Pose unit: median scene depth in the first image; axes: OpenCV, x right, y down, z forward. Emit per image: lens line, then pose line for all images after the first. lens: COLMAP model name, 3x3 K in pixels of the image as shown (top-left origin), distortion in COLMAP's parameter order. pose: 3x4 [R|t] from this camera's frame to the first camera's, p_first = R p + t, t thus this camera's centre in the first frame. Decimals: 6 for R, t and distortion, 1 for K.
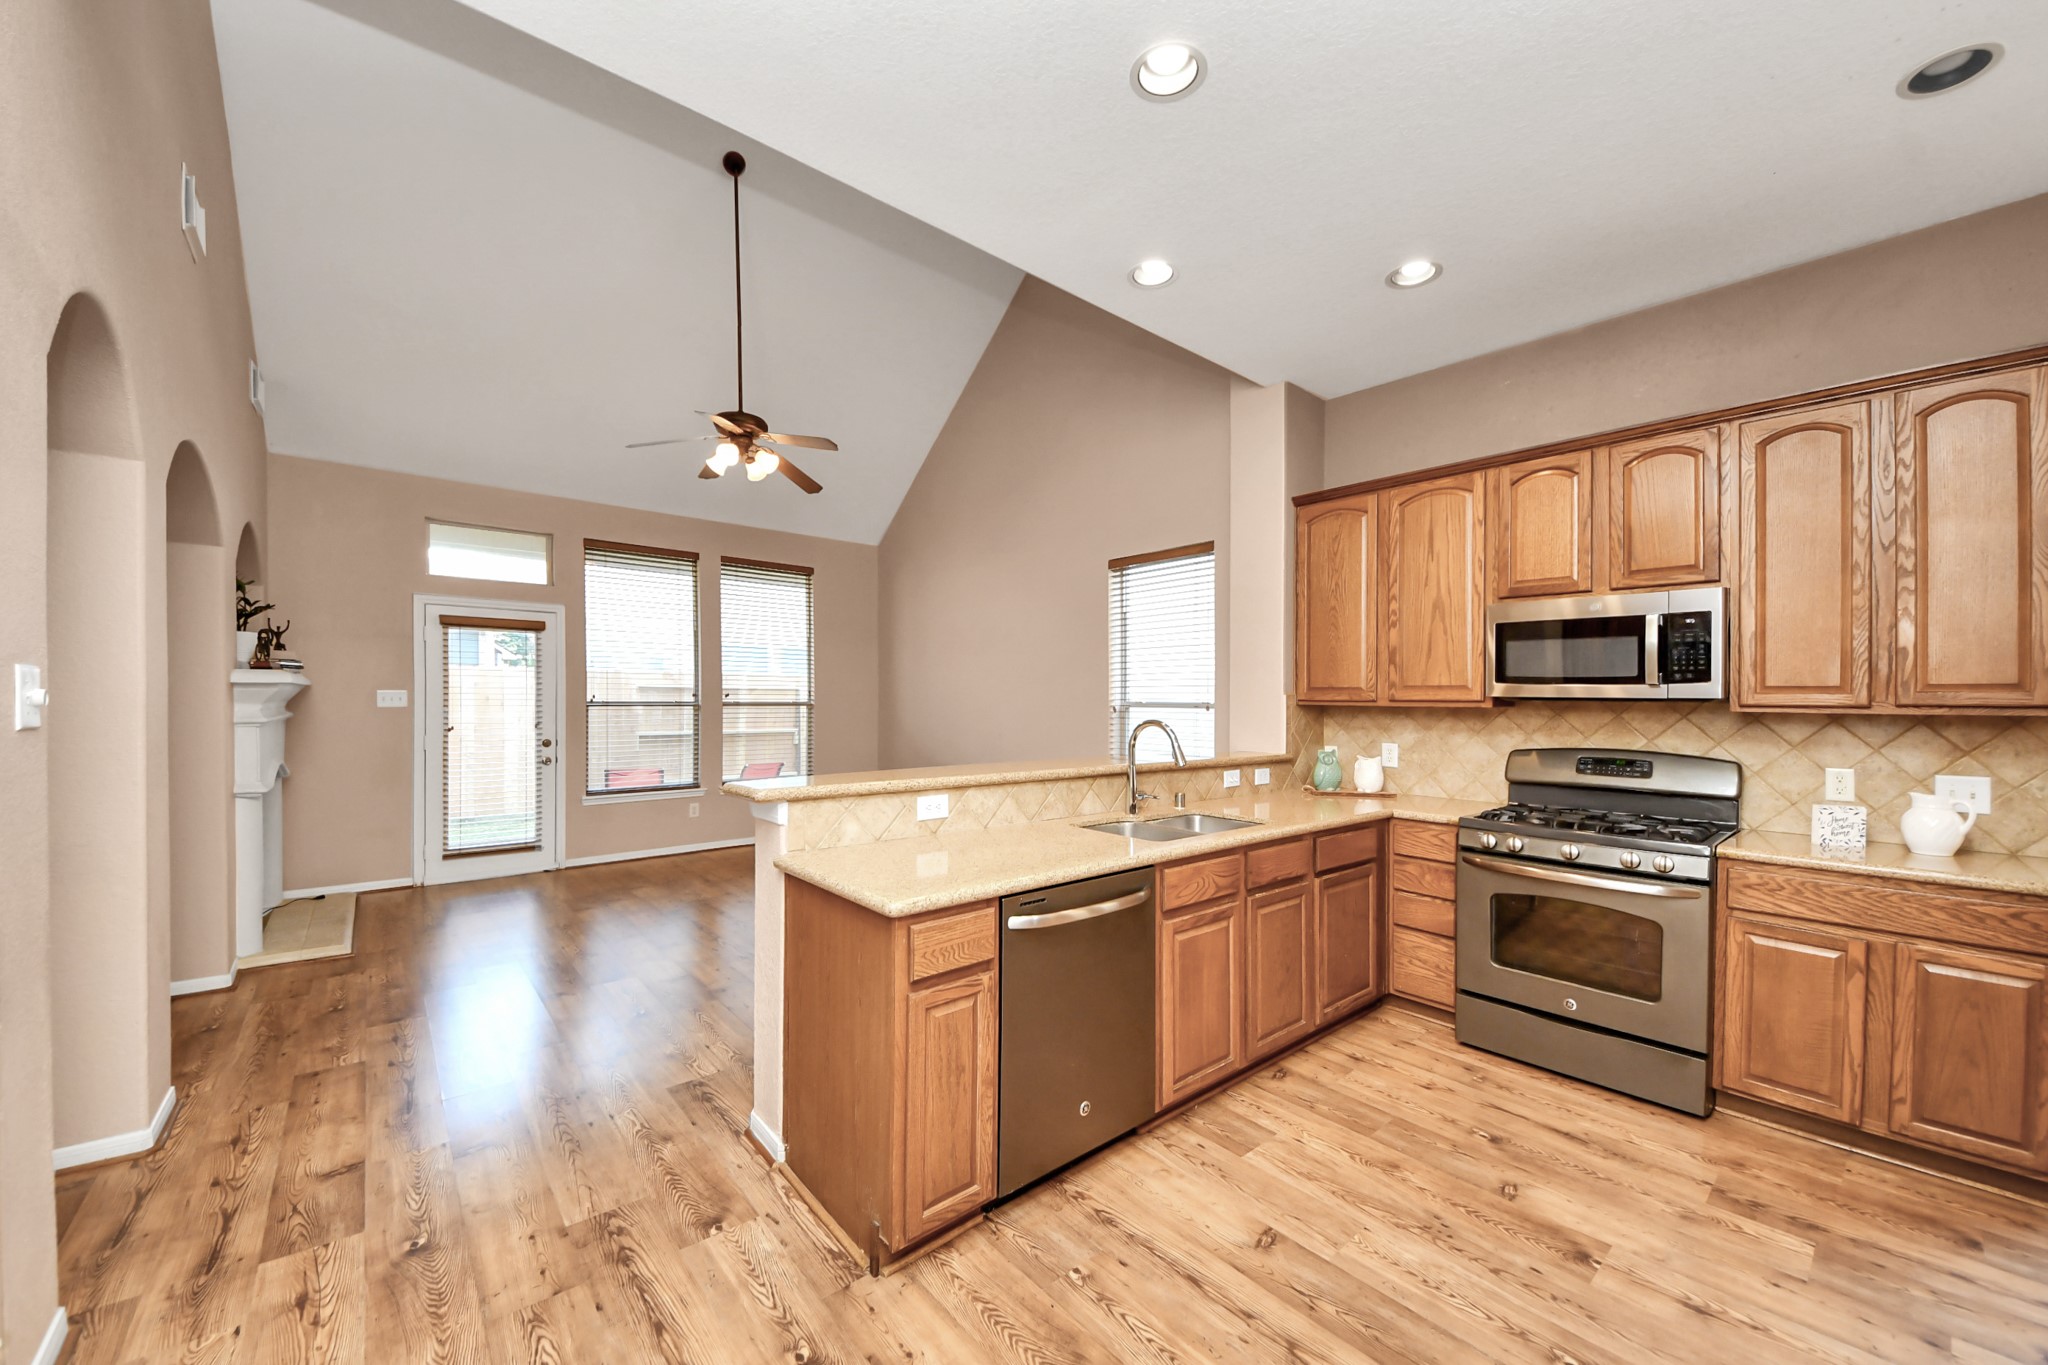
lens RADIAL K [[749.1, 0, 1015.9], [0, 749.1, 699.6], [0, 0, 1]] dist [0.017682, -0.013426]
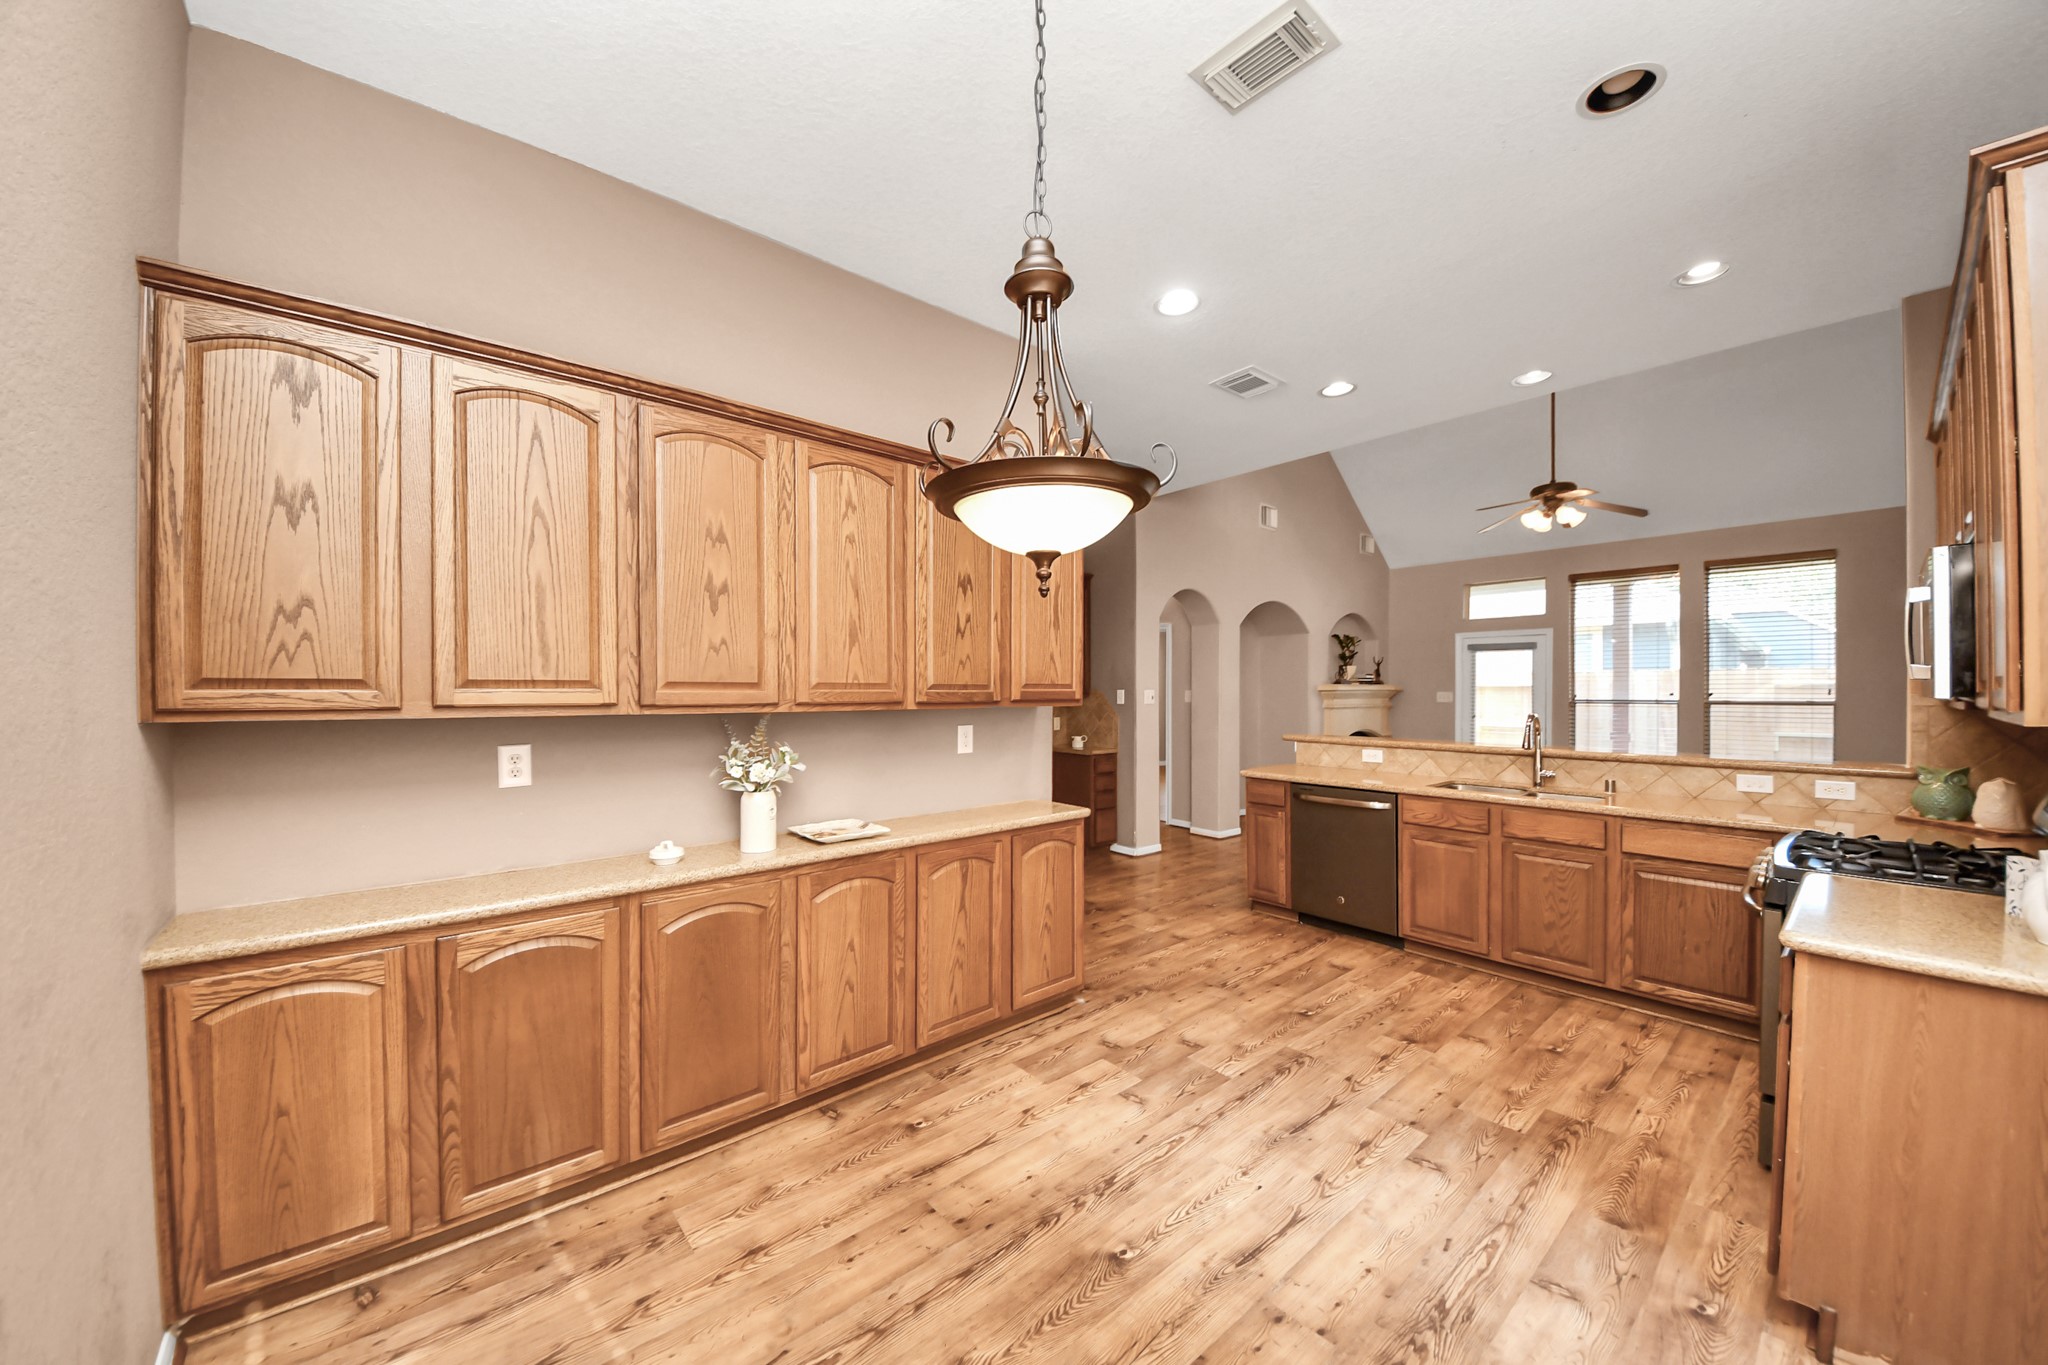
lens RADIAL K [[749.1, 0, 1015.9], [0, 749.1, 699.6], [0, 0, 1]] dist [0.017682, -0.013426]
pose [[0.001092, 0.003658, -0.999993, 1.533189], [-0.000021, 0.999993, 0.003658, -0.004684], [0.999999, 0.000017, 0.001092, 0.086825]]
